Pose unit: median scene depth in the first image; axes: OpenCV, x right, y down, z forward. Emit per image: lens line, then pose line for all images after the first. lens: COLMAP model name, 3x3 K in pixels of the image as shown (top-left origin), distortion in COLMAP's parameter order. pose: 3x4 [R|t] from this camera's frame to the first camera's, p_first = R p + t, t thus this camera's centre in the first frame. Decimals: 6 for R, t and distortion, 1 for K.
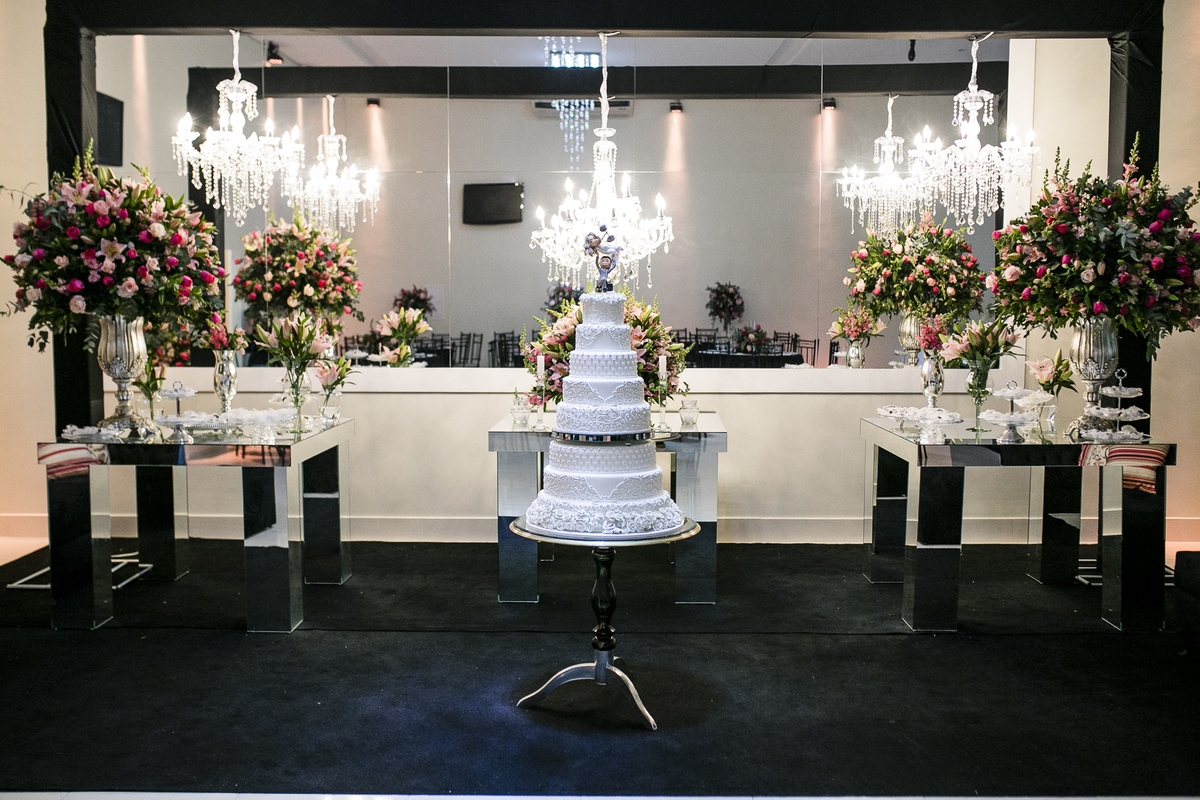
lens RADIAL K [[1220.5, 0, 602.4], [0, 1220.5, 399.1], [0, 0, 1]] dist [0.006458, 0.000000]
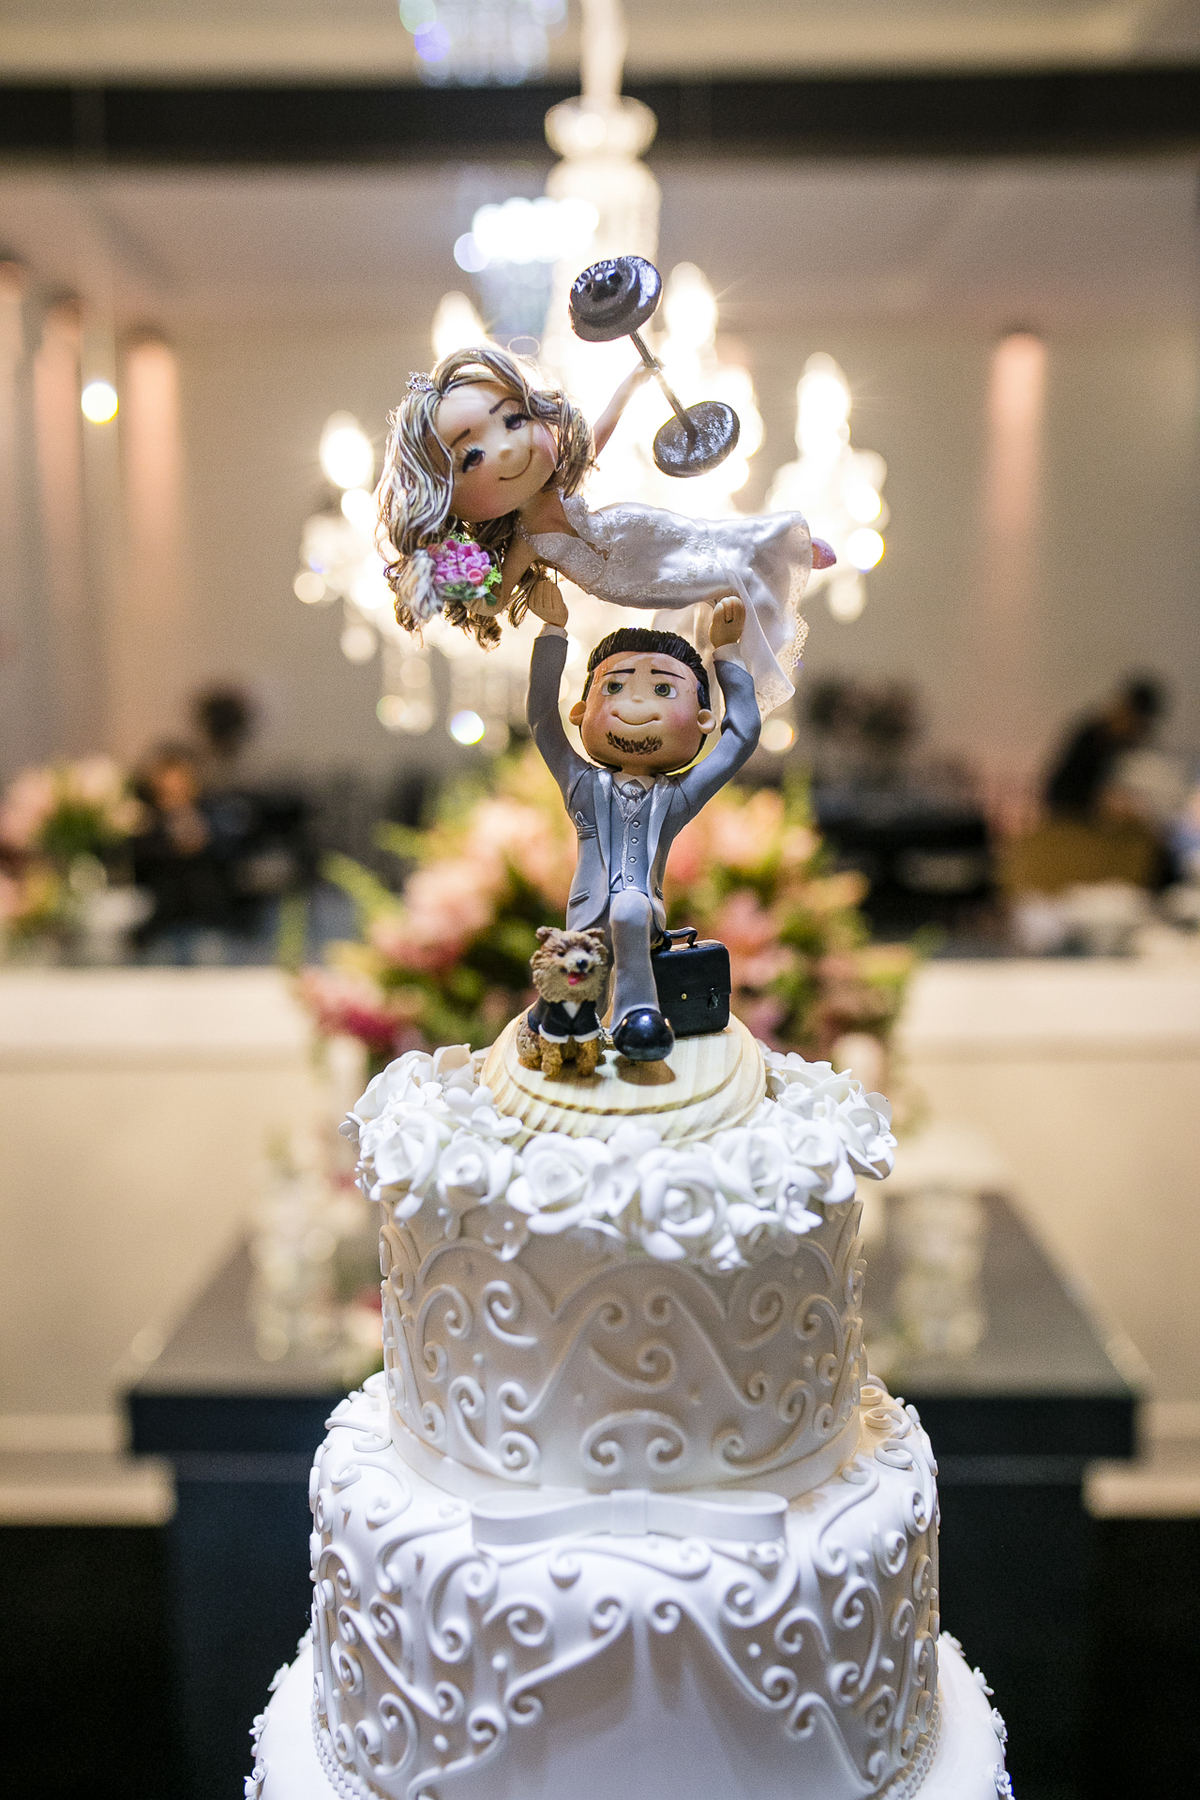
lens RADIAL K [[1839.0, 0, 608.7], [0, 1839.0, 900.5], [0, 0, 1]] dist [0.005781, 0.000000]
pose [[0.999894, -0.010010, 0.010580, -0.001461], [0.009481, 0.998761, 0.048857, -0.107753], [-0.011056, -0.048752, 0.998750, 0.895828]]
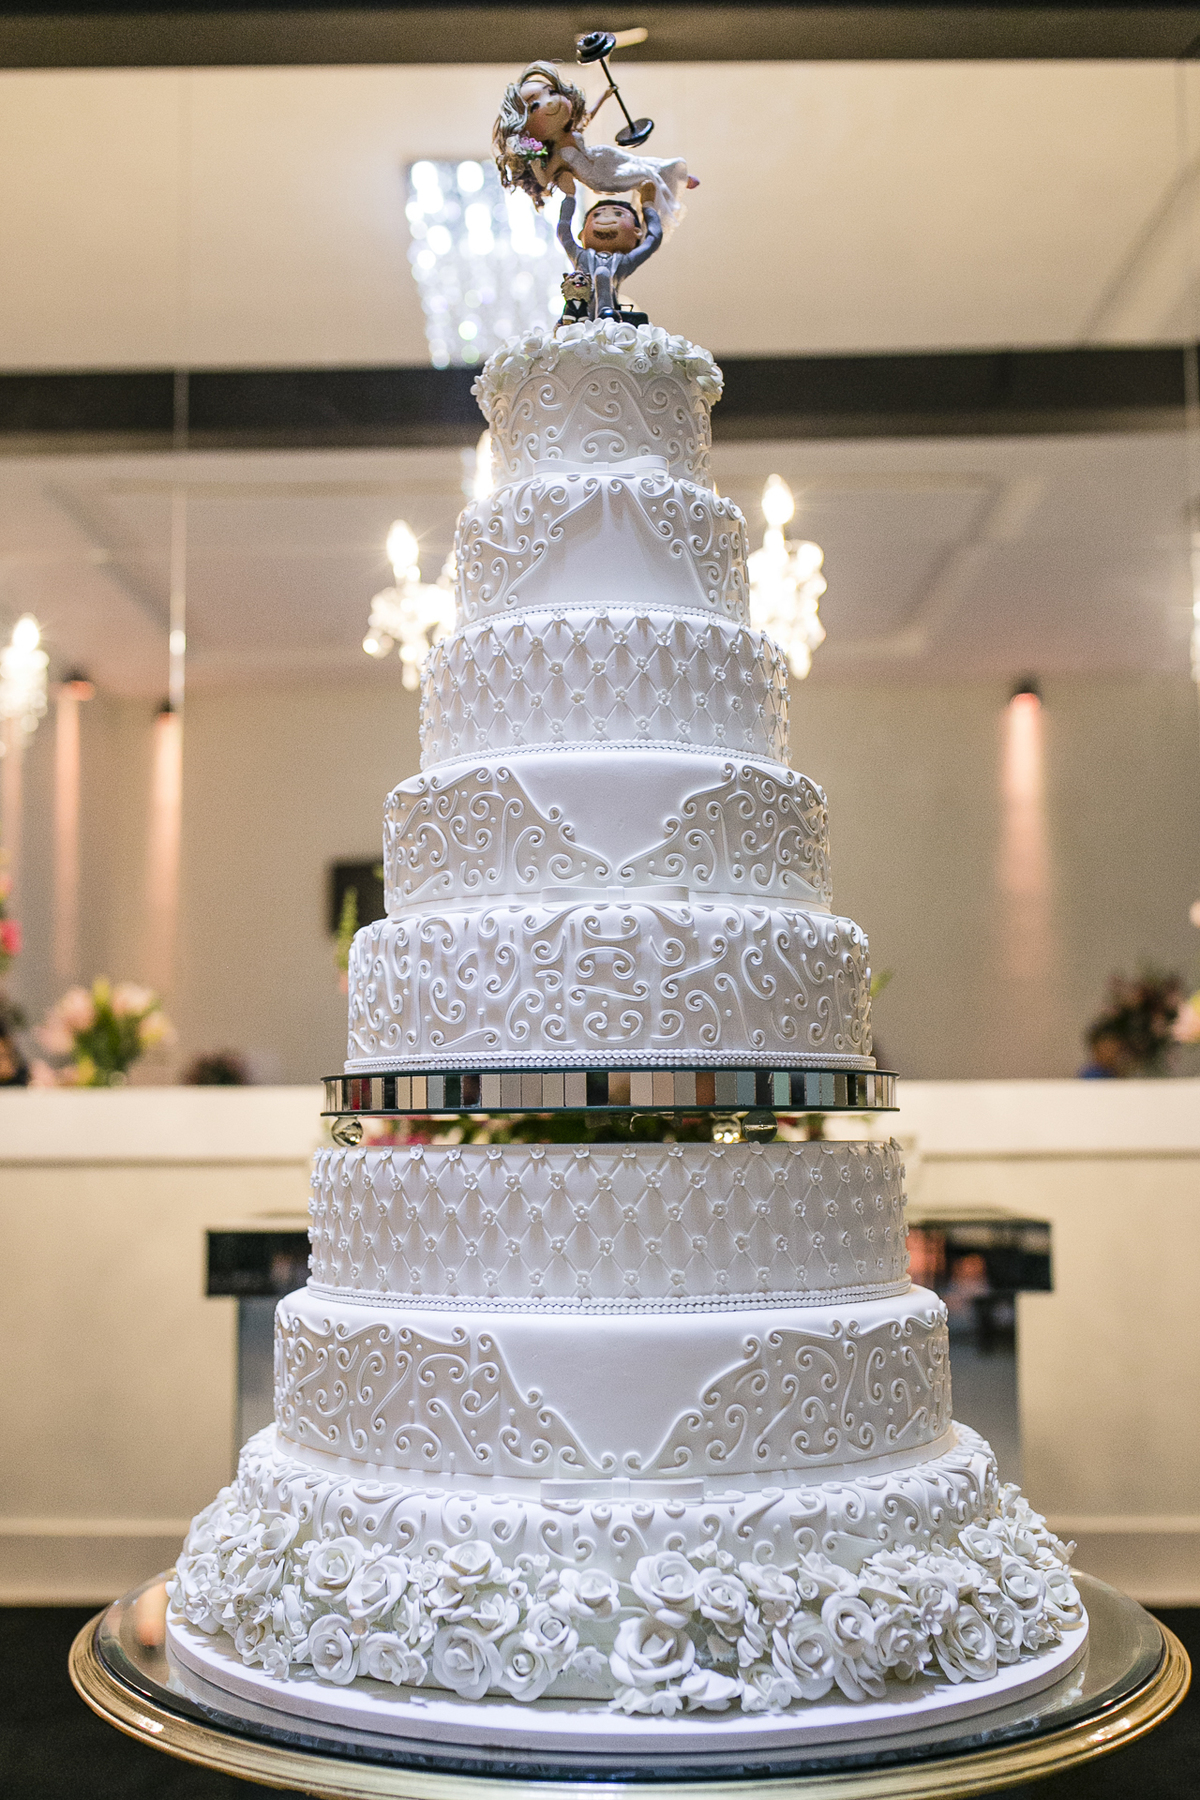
lens RADIAL K [[2009.8, 0, 583.4], [0, 2009.8, 905.1], [0, 0, 1]] dist [-0.022212, 0.000000]
pose [[0.999937, -0.009966, -0.005194, -0.001032], [0.008817, 0.982262, -0.187309, 0.058067], [0.006968, 0.187251, 0.982287, 0.727841]]
